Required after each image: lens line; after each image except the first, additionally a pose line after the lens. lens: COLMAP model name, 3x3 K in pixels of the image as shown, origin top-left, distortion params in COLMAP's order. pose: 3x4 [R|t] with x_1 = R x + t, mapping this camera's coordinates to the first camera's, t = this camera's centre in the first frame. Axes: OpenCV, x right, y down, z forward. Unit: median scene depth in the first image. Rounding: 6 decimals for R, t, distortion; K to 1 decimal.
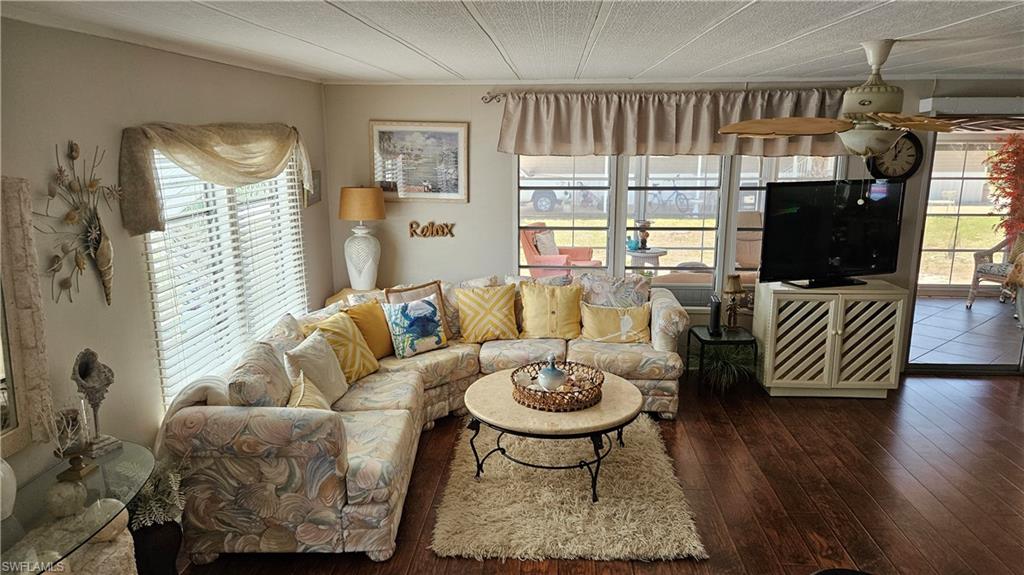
lens RADIAL K [[693.6, 0, 517.3], [0, 693.6, 289.5], [0, 0, 1]] dist [0.093467, -0.089515]
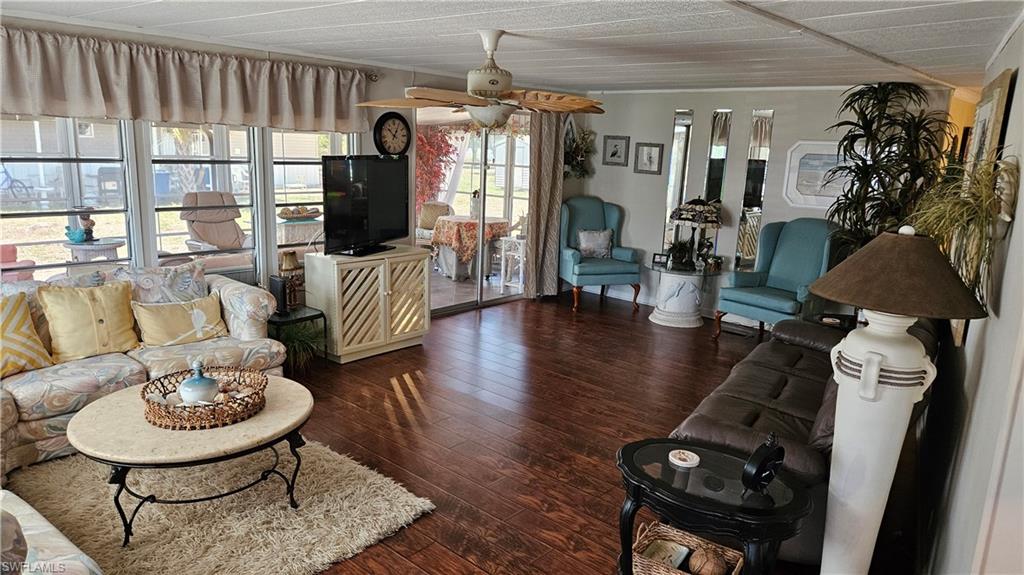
lens RADIAL K [[693.6, 0, 517.3], [0, 693.6, 289.5], [0, 0, 1]] dist [0.093467, -0.089515]
pose [[0.620195, -0.138945, 0.772044, -0.260147], [0.126861, 0.988998, 0.076081, -0.002196], [-0.774122, 0.050757, 0.630999, 0.145983]]
